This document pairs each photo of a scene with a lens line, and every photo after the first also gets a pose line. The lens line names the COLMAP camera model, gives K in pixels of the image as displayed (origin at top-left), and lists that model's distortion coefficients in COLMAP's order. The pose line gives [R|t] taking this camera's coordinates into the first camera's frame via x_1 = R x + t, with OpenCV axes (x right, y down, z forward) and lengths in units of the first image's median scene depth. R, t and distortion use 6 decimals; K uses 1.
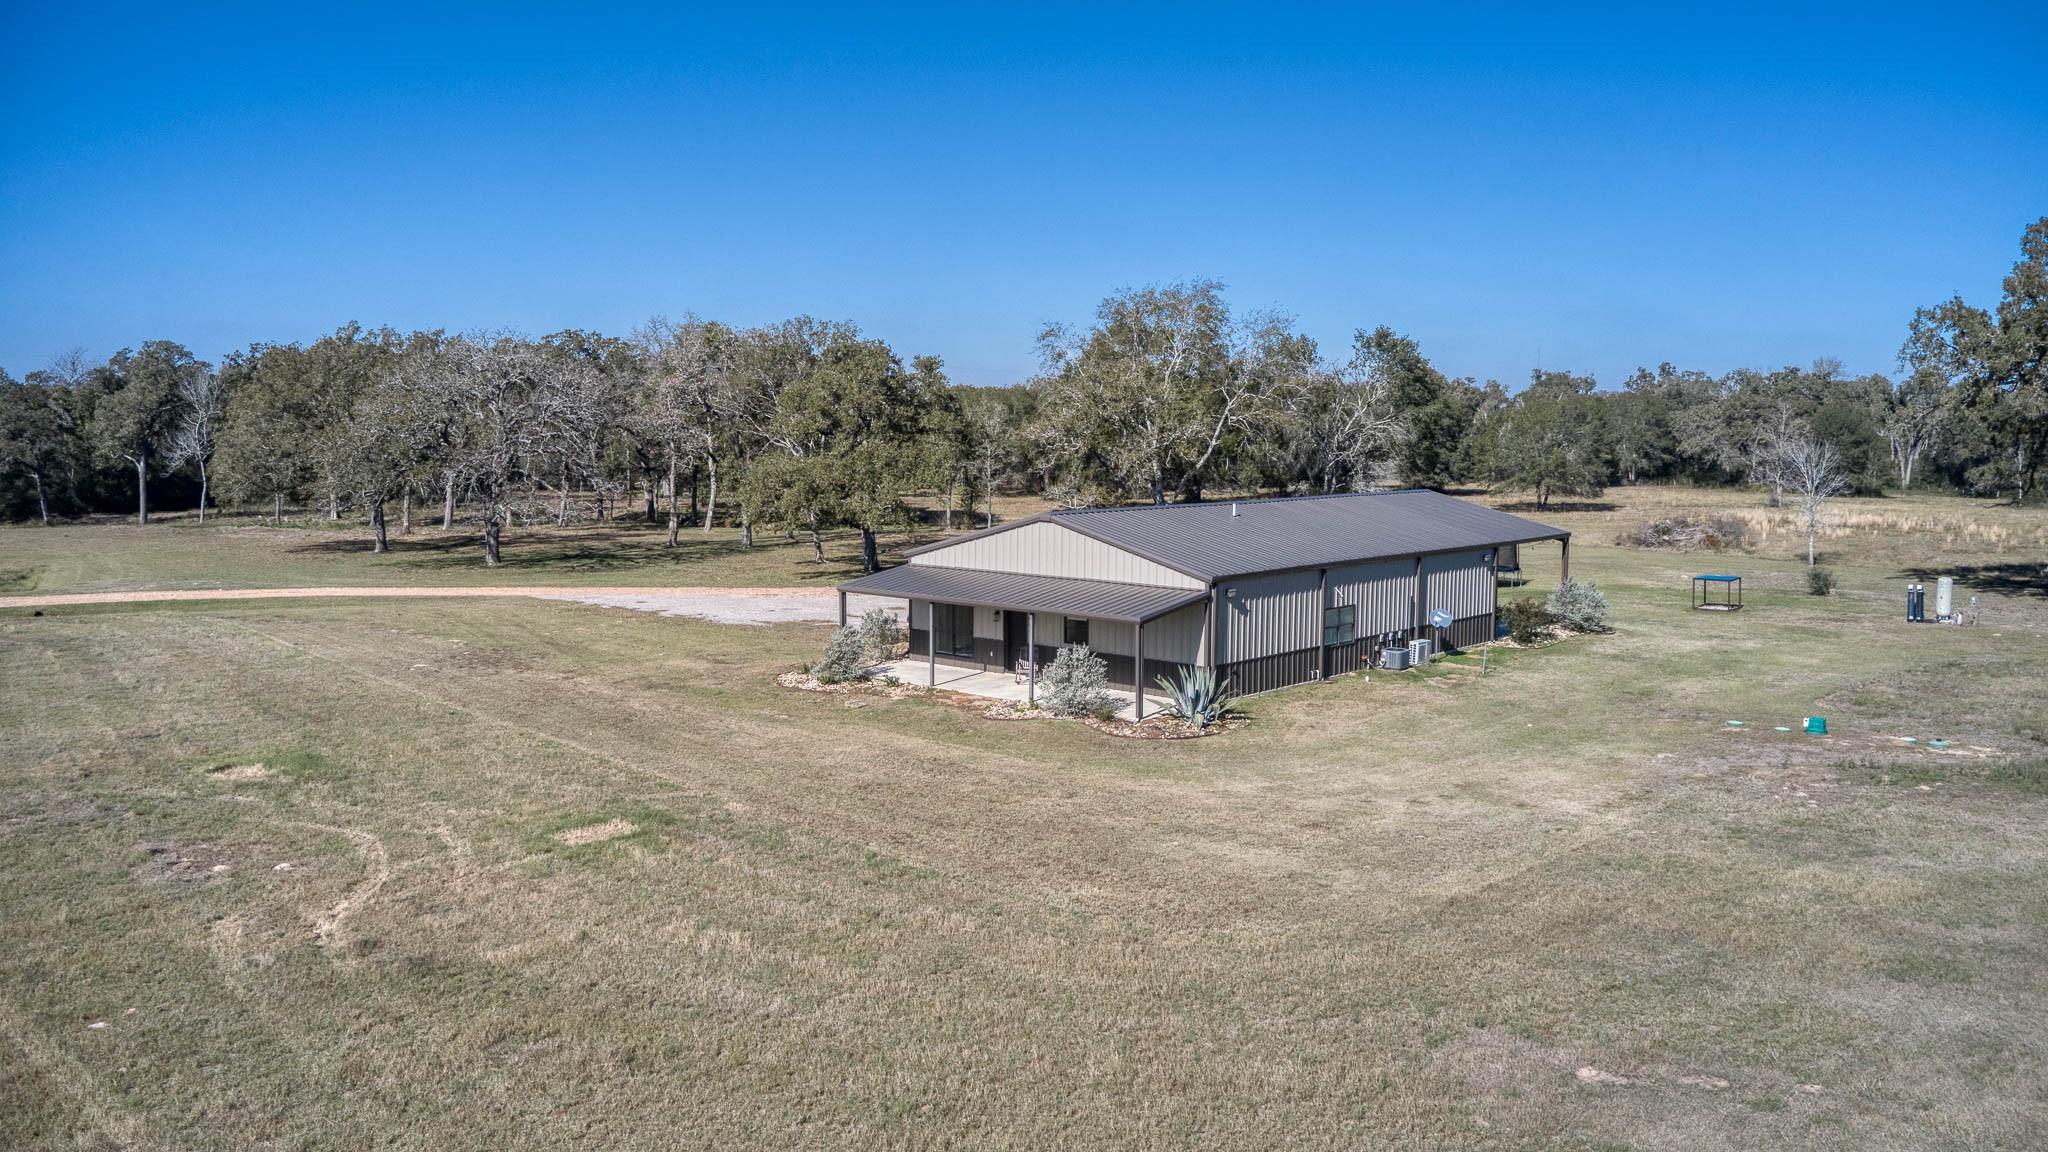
lens RADIAL K [[1572.7, 0, 1024.0], [0, 1572.7, 576.0], [0, 0, 1]] dist [0.053408, -0.284943]
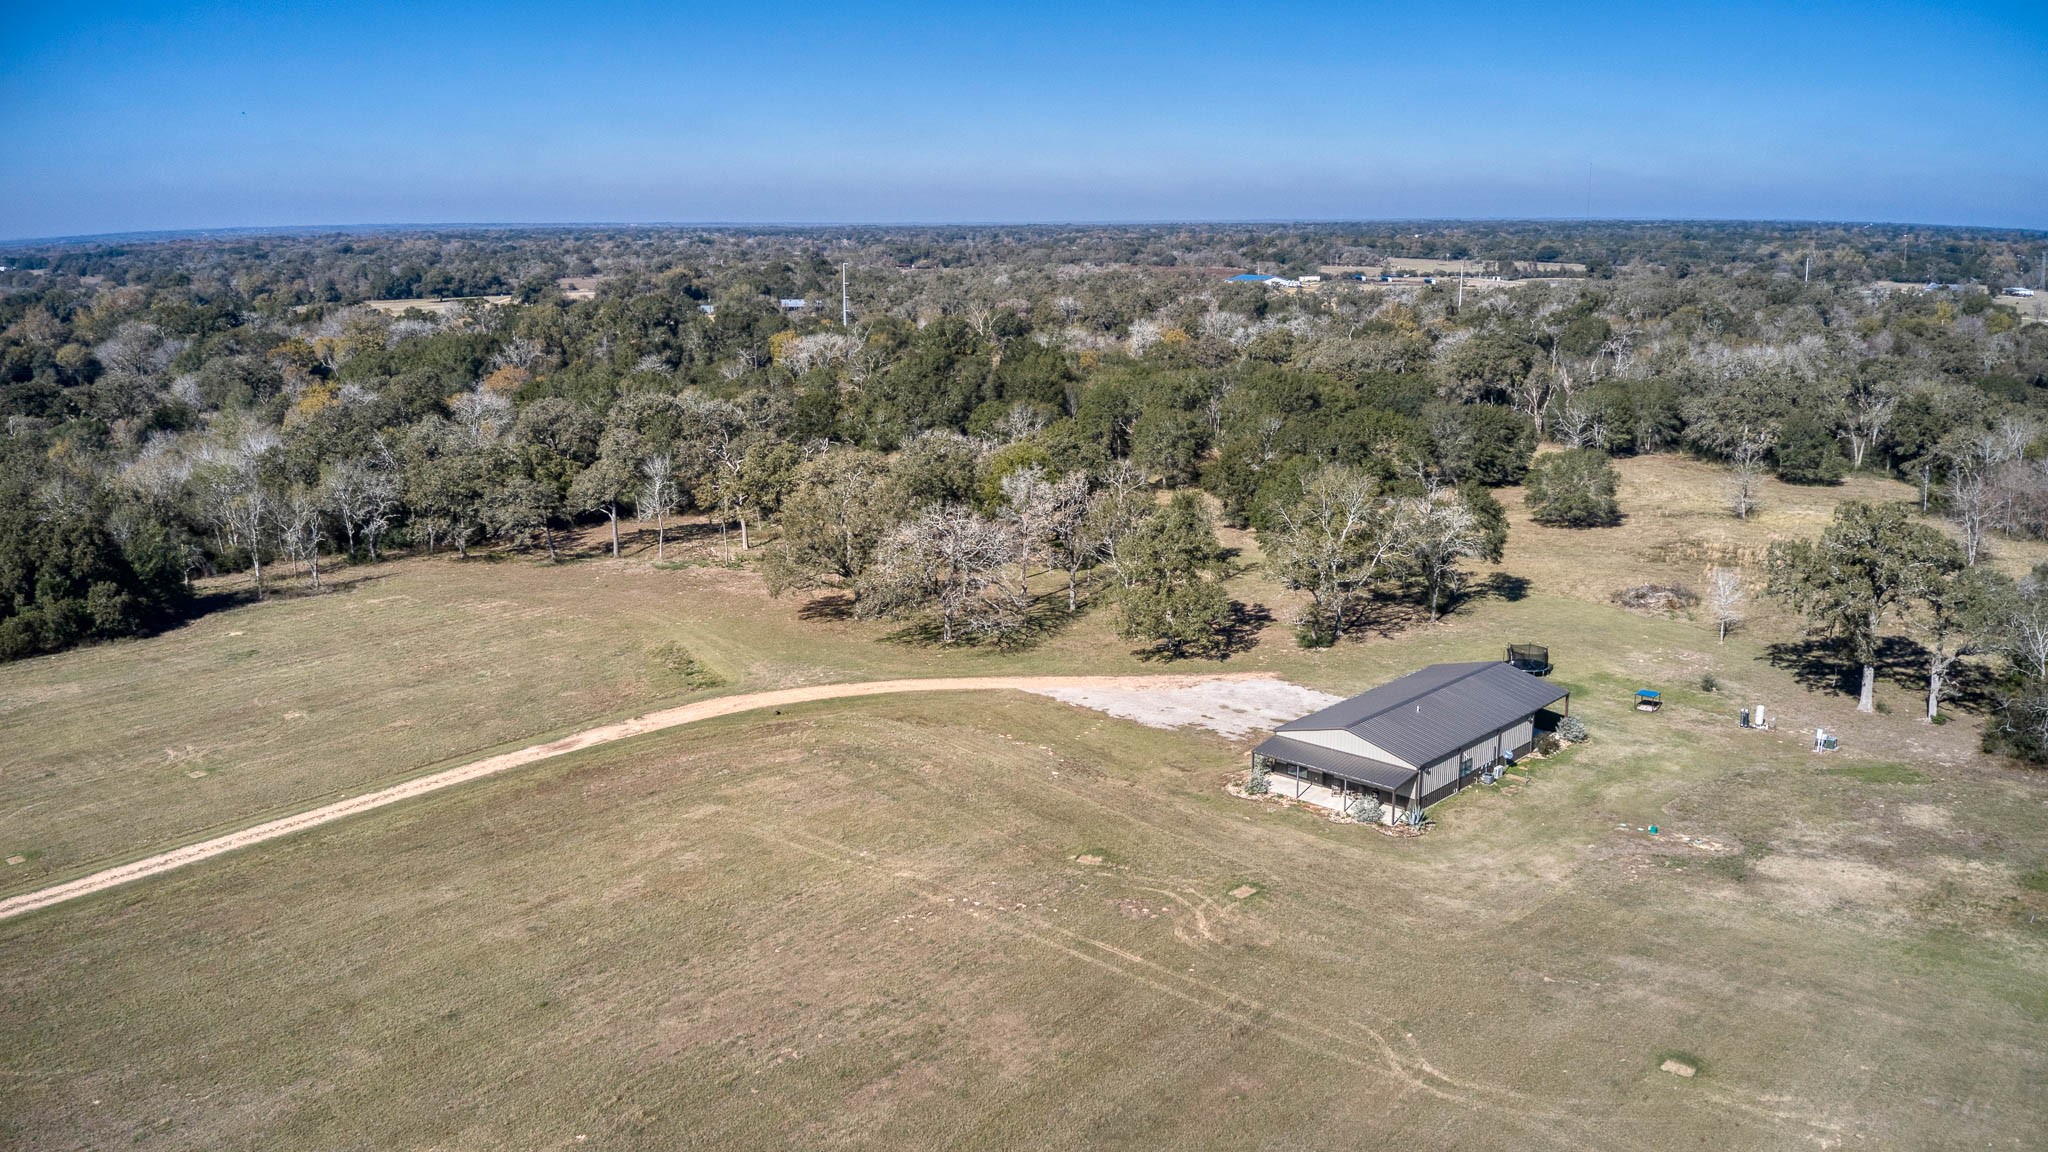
lens RADIAL K [[1572.7, 0, 1024.0], [0, 1572.7, 576.0], [0, 0, 1]] dist [0.053408, -0.284943]
pose [[0.999691, -0.004314, -0.024480, -0.402454], [0.007306, 0.992320, 0.123477, -0.550924], [0.023759, -0.123618, 0.992045, -1.327613]]
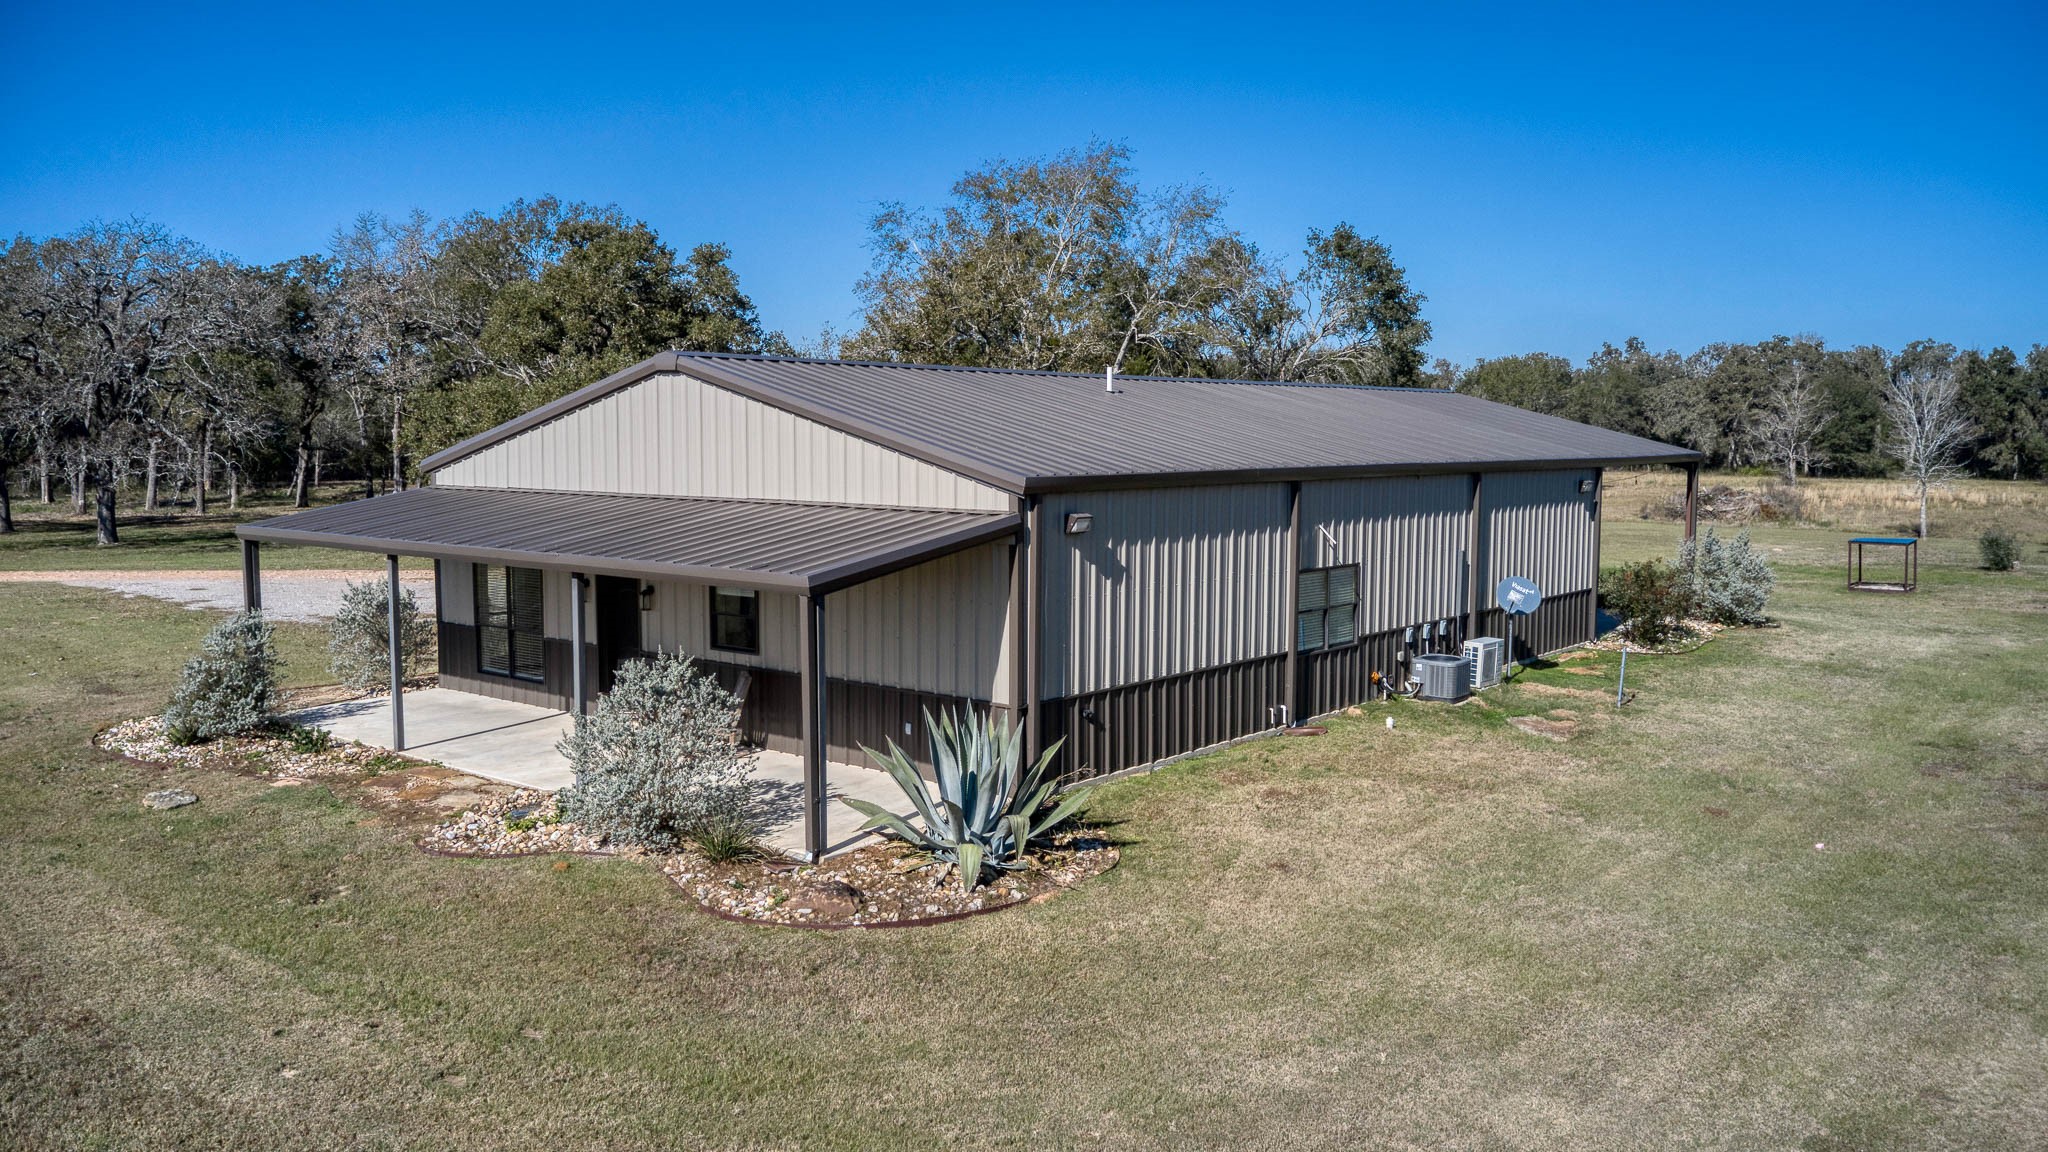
lens RADIAL K [[1572.7, 0, 1024.0], [0, 1572.7, 576.0], [0, 0, 1]] dist [0.053408, -0.284943]
pose [[0.999128, -0.004365, 0.041535, 0.090717], [0.004566, 0.999978, -0.004751, 0.023752], [-0.041513, 0.004937, 0.999126, 0.536271]]
